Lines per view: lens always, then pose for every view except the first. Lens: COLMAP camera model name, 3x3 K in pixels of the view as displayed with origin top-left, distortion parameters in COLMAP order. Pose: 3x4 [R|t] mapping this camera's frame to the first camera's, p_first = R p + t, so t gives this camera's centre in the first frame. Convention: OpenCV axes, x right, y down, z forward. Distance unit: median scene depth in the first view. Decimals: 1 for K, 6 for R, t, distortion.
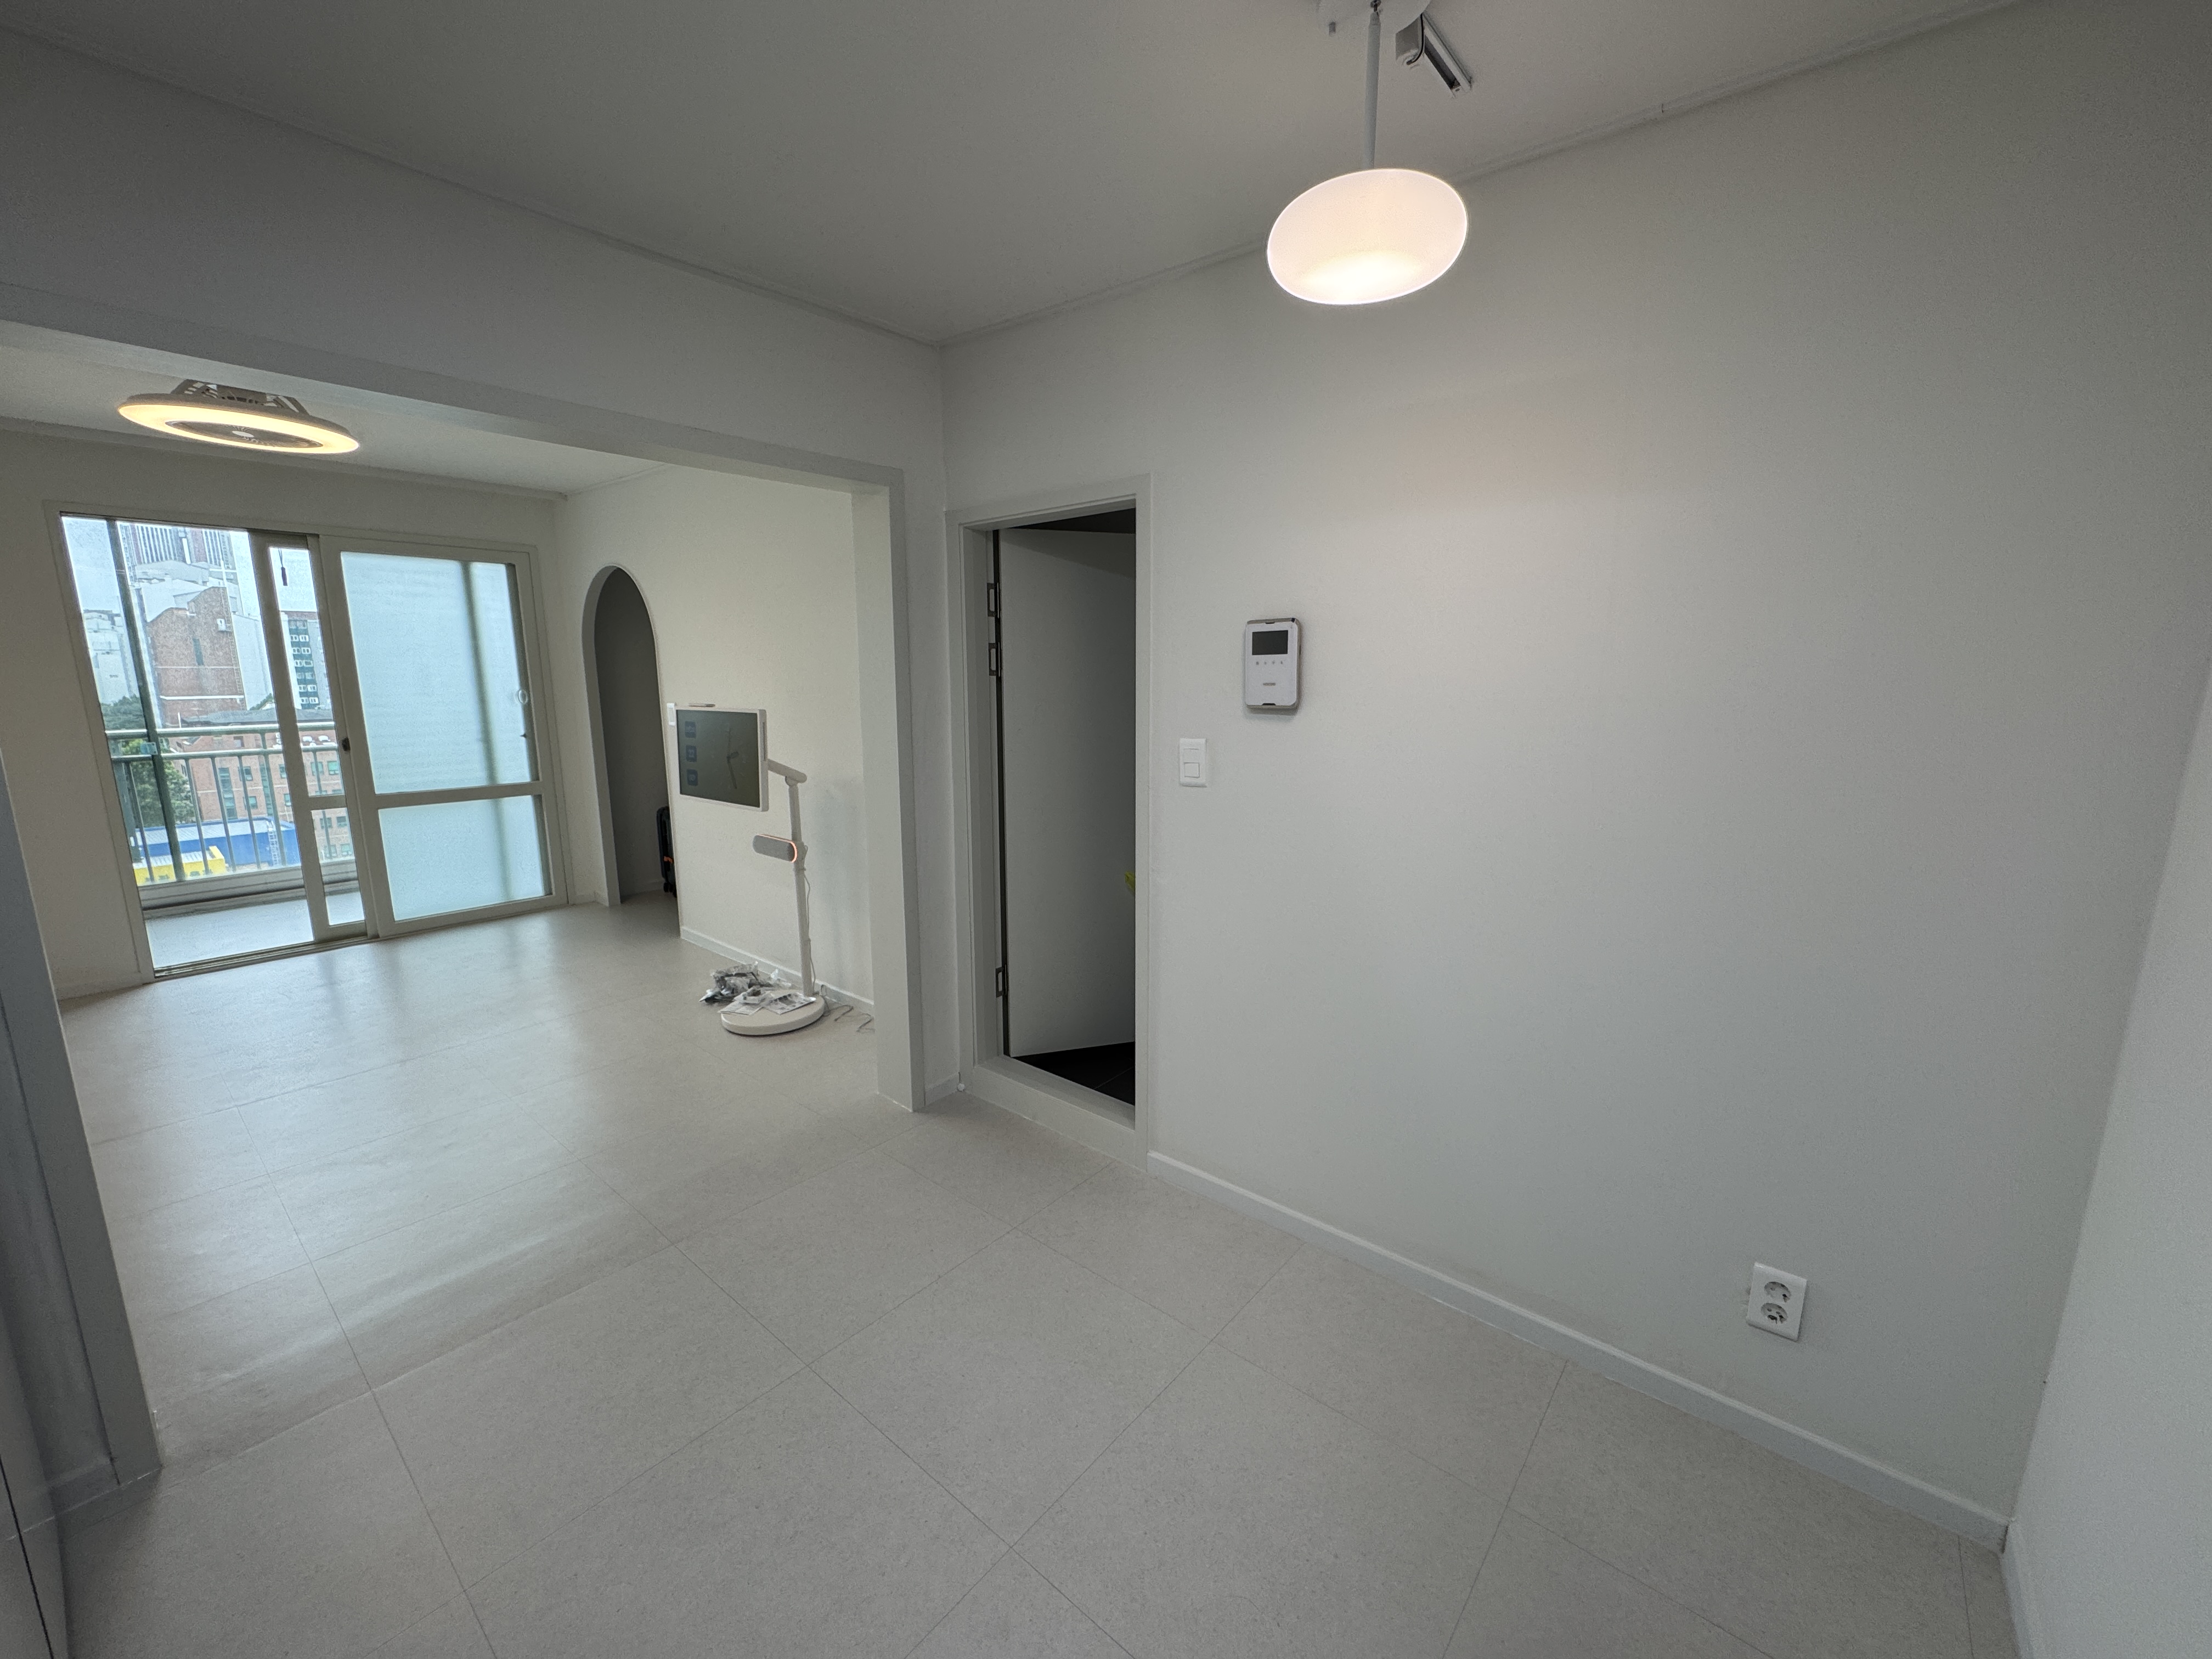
lens RADIAL K [[889.1, 0, 1099.3], [0, 889.1, 831.0], [0, 0, 1]] dist [-0.002762, -0.000506]
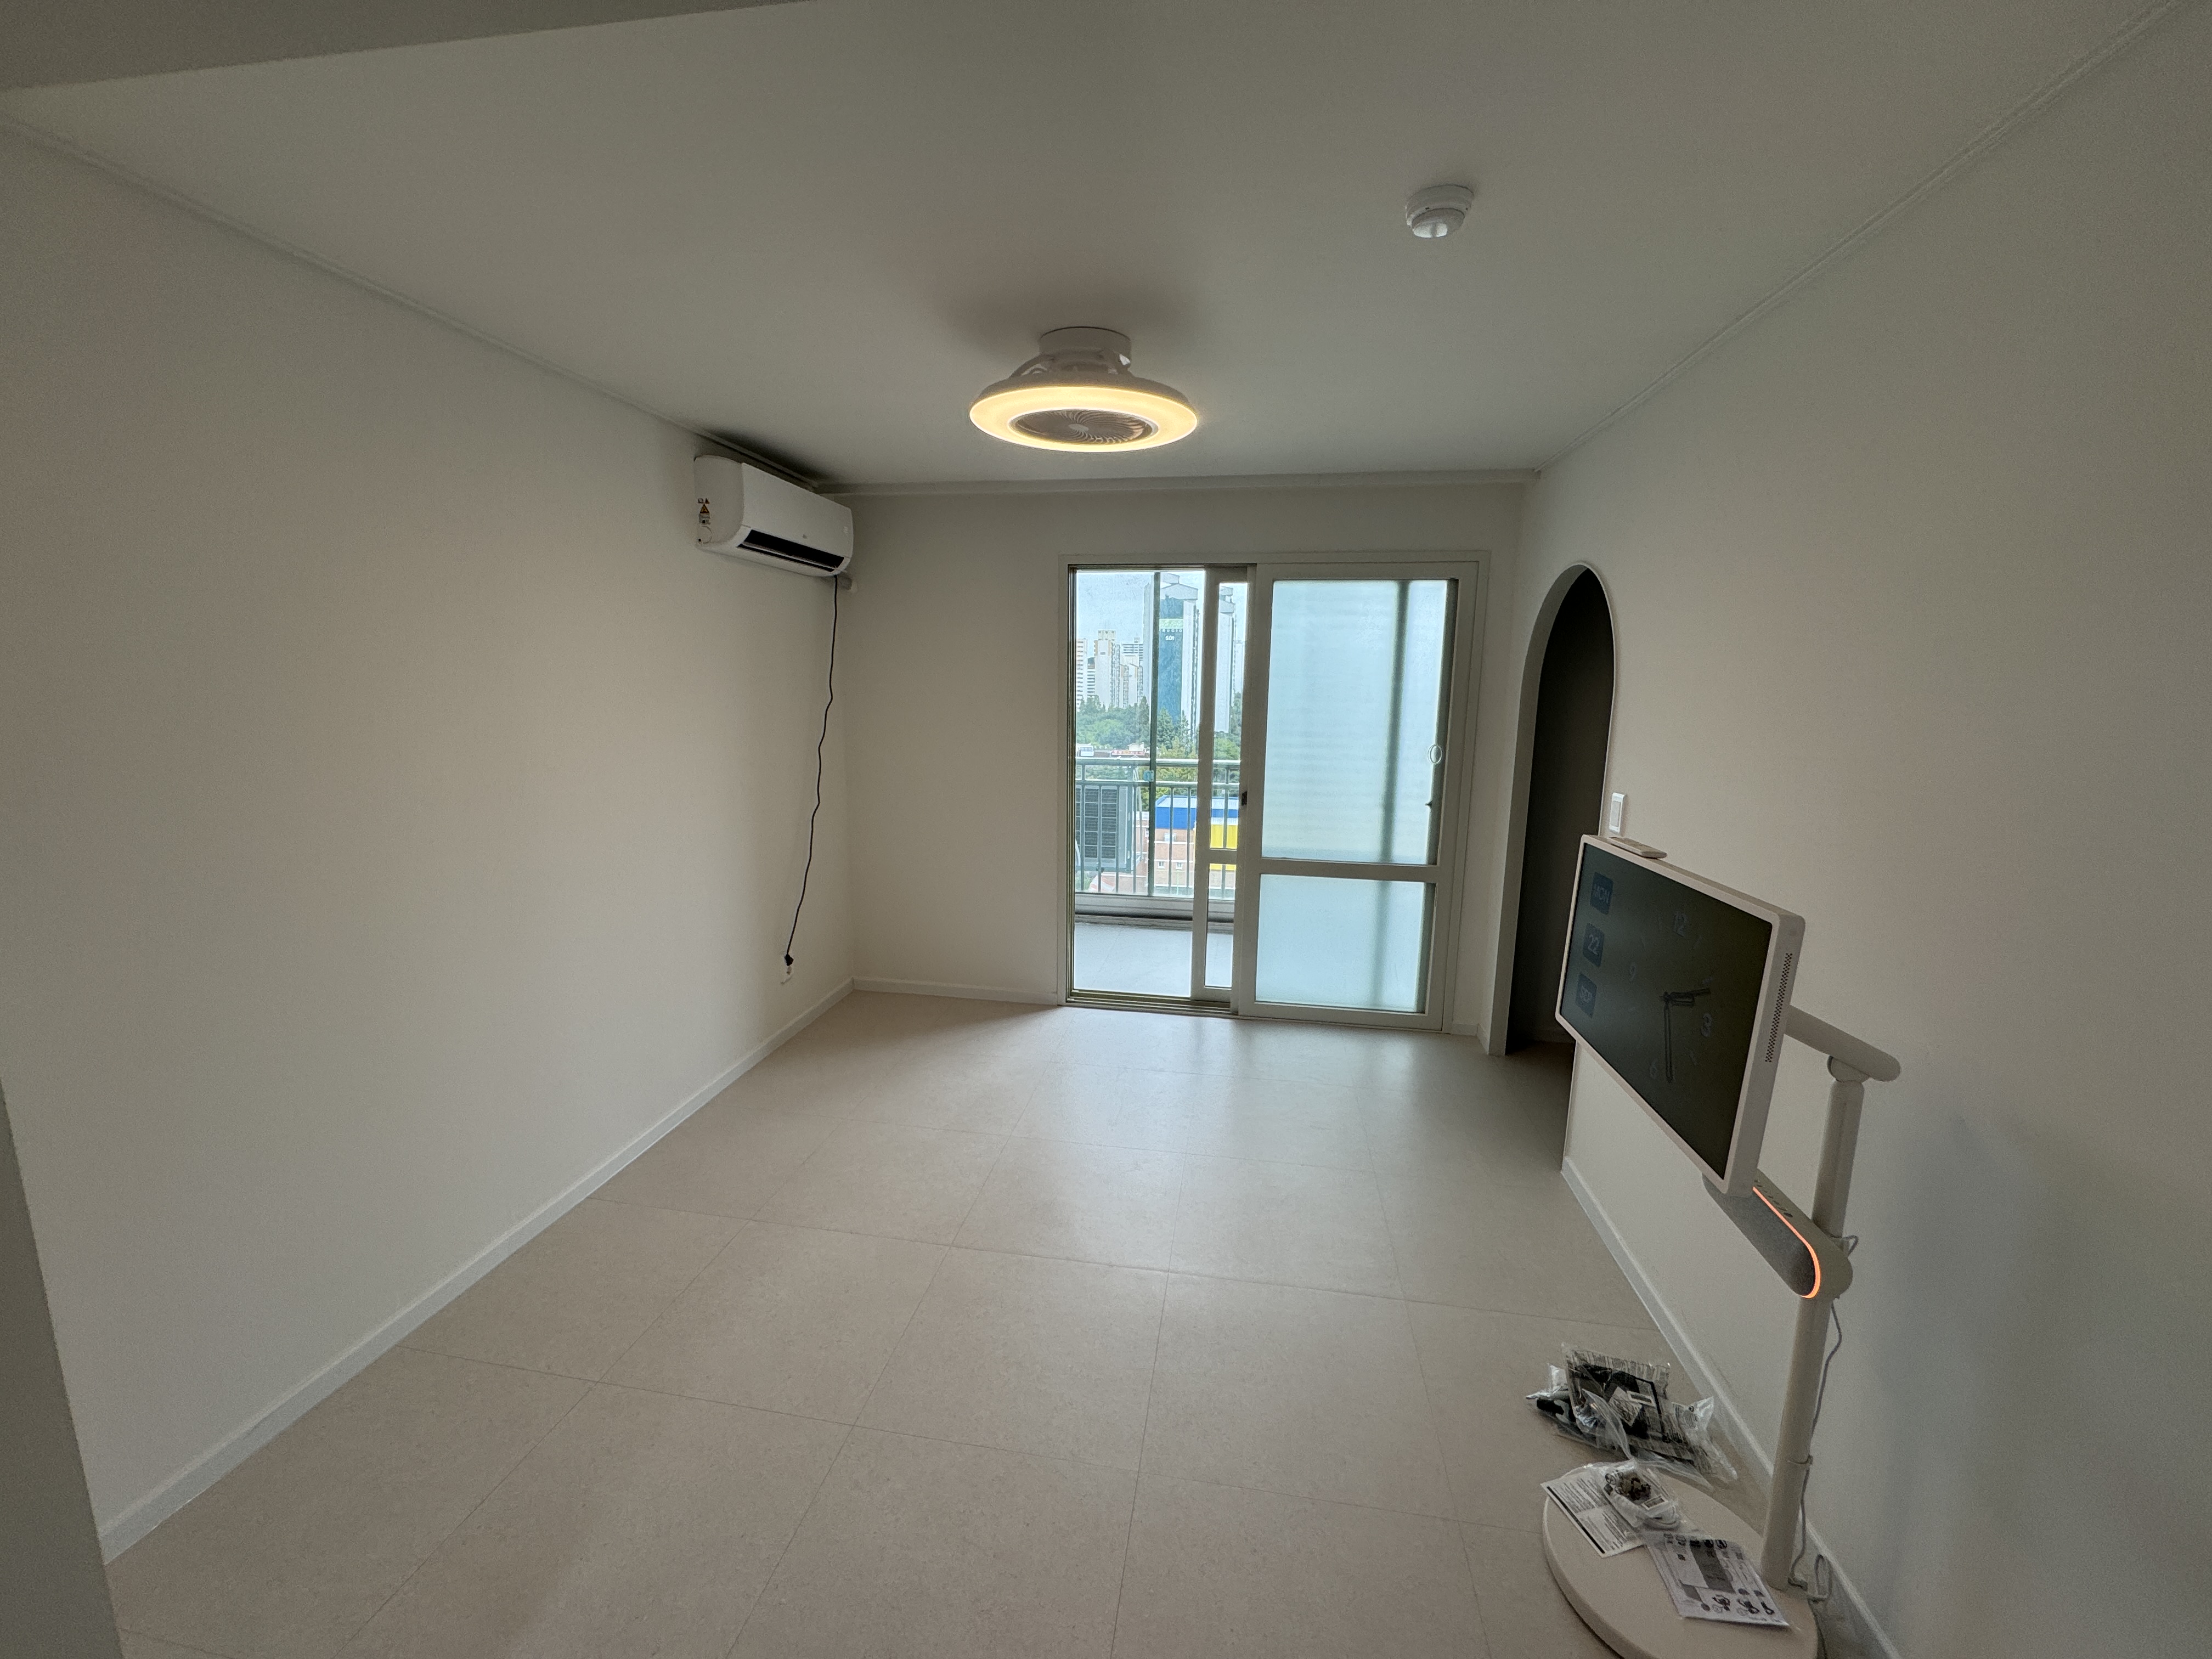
lens RADIAL K [[889.1, 0, 1099.3], [0, 889.1, 831.0], [0, 0, 1]] dist [-0.002762, -0.000506]
pose [[0.505752, 0.146682, -0.850117, -0.156126], [-0.167013, 0.983443, 0.070328, -0.100879], [0.846358, 0.106412, 0.521877, 0.404275]]
